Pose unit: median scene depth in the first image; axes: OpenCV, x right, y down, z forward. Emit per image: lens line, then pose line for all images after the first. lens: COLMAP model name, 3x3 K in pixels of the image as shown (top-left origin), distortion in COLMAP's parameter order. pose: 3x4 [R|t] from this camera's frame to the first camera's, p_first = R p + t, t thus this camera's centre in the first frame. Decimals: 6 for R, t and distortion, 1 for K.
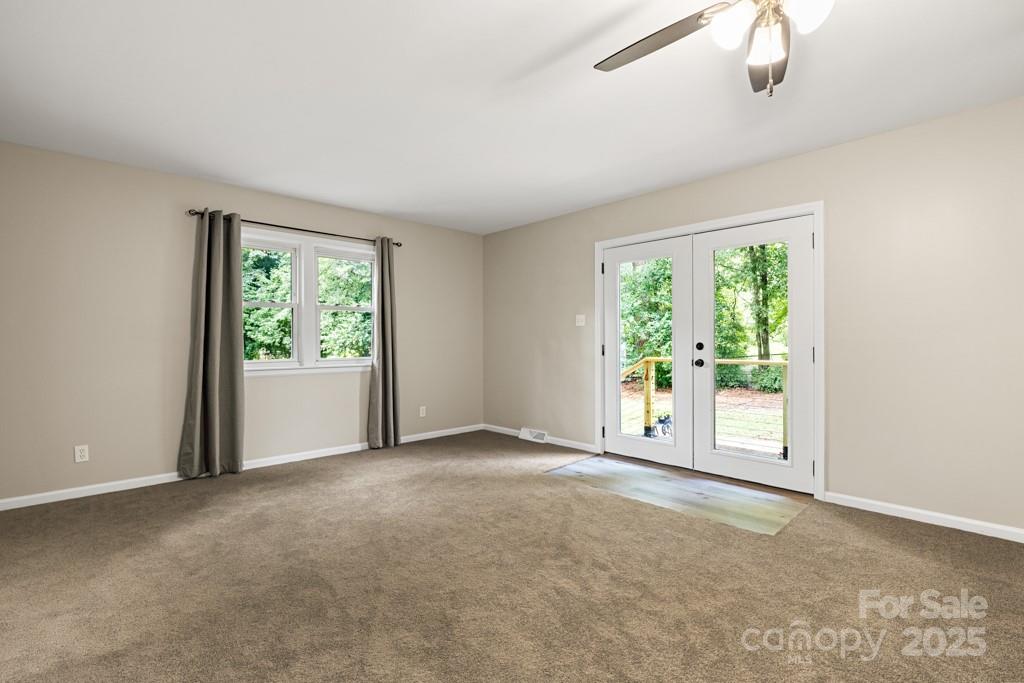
lens RADIAL K [[472.5, 0, 512.0], [0, 472.5, 341.5], [0, 0, 1]] dist [0.001077, 0.000286]
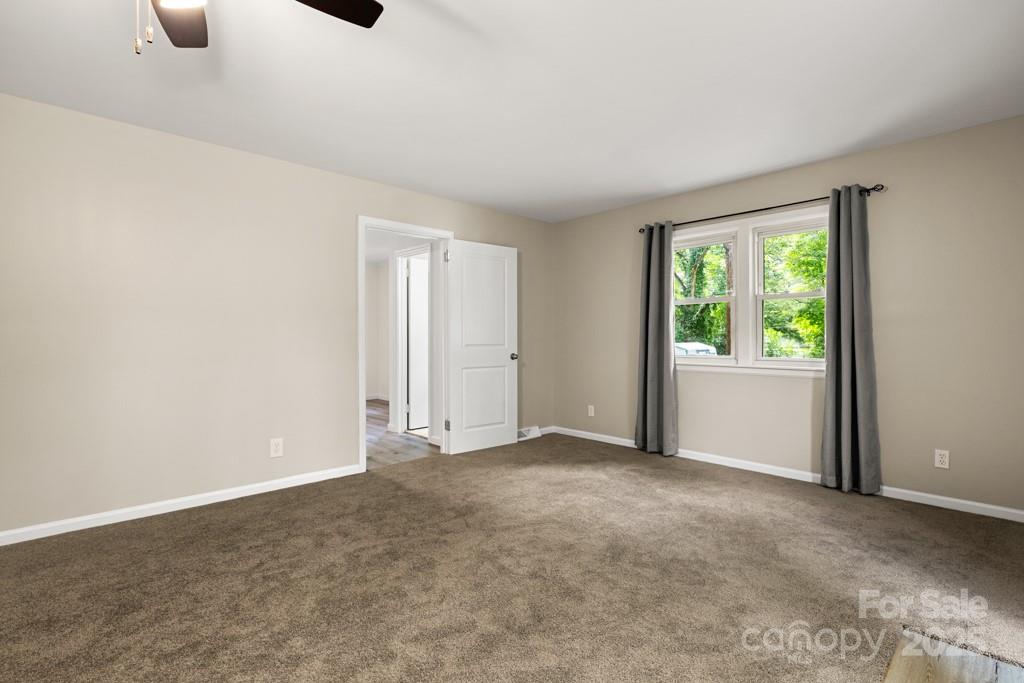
lens RADIAL K [[479.4, 0, 508.9], [0, 479.4, 337.7], [0, 0, 1]] dist [-0.003794, -0.000479]
pose [[-0.004938, 0.003096, -0.999983, 0.439517], [-0.001332, 0.999994, 0.003103, -0.001579], [0.999987, 0.001347, -0.004934, 0.518374]]
